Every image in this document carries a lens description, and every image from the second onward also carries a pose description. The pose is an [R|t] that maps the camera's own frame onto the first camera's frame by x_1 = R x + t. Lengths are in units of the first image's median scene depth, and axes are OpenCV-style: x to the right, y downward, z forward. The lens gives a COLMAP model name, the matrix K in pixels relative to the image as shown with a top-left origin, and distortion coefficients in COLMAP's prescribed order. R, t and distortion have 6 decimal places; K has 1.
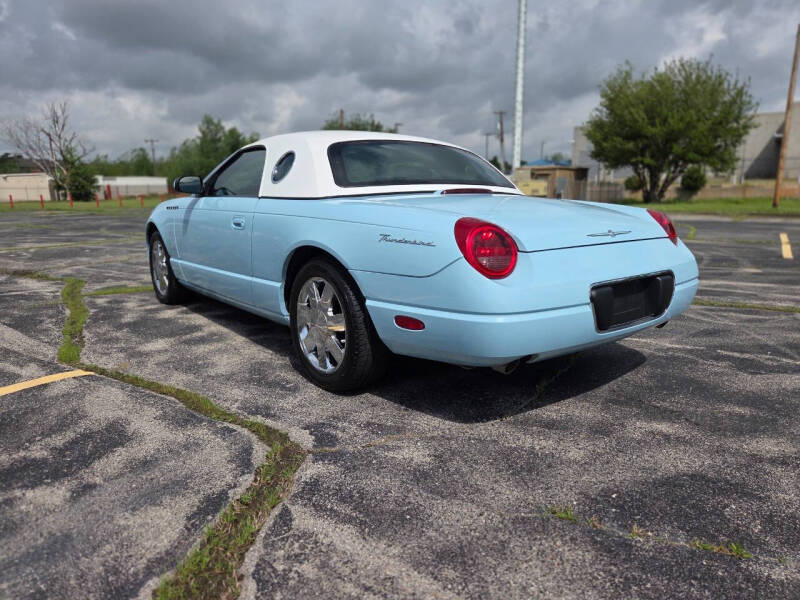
lens RADIAL K [[530.7, 0, 405.3], [0, 530.7, 308.0], [0, 0, 1]] dist [0.072372, -0.057856]
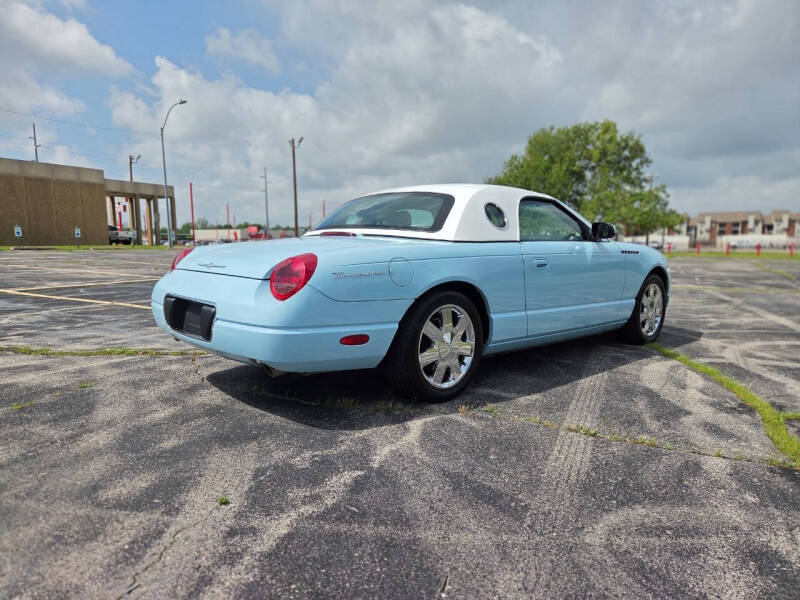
lens RADIAL K [[530.7, 0, 396.8], [0, 530.7, 305.4], [0, 0, 1]] dist [0.072372, -0.057856]
pose [[0.085284, 0.125600, -0.988408, 1.419903], [-0.218337, 0.970267, 0.104456, -0.231514], [0.972140, 0.206898, 0.110172, 1.096808]]
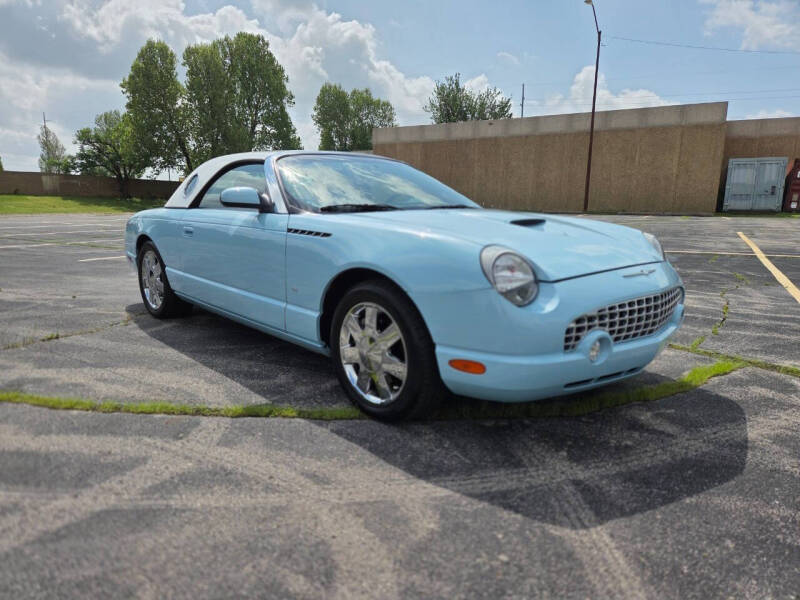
lens RADIAL K [[530.7, 0, 392.8], [0, 530.7, 302.5], [0, 0, 1]] dist [0.072372, -0.057856]
pose [[-0.996725, 0.013526, -0.079730, -0.236921], [-0.018675, 0.920764, 0.389672, -0.638669], [0.078683, 0.389885, -0.917496, 2.903529]]
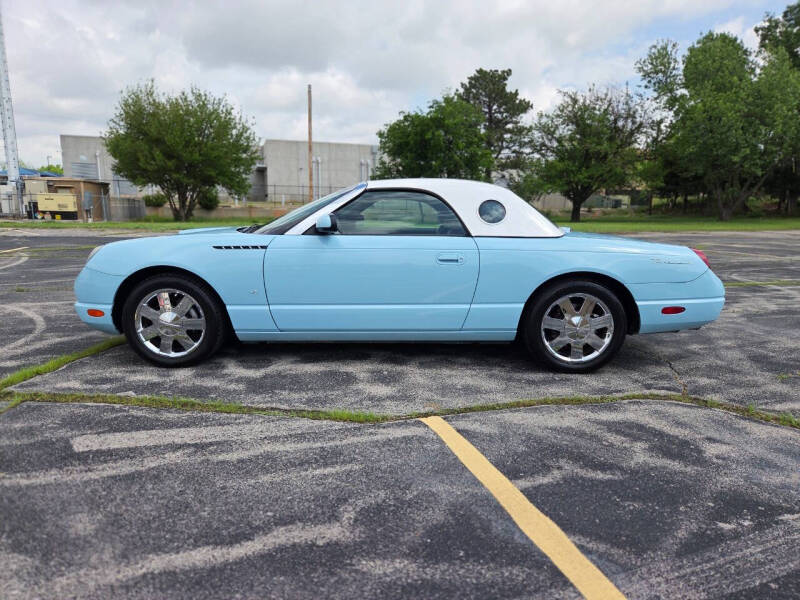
lens RADIAL K [[530.7, 0, 397.8], [0, 530.7, 307.7], [0, 0, 1]] dist [0.072372, -0.057856]
pose [[0.640218, -0.125337, 0.757900, -1.431707], [0.147005, 0.988356, 0.039269, -0.136813], [-0.753996, 0.086274, 0.651188, 0.415151]]
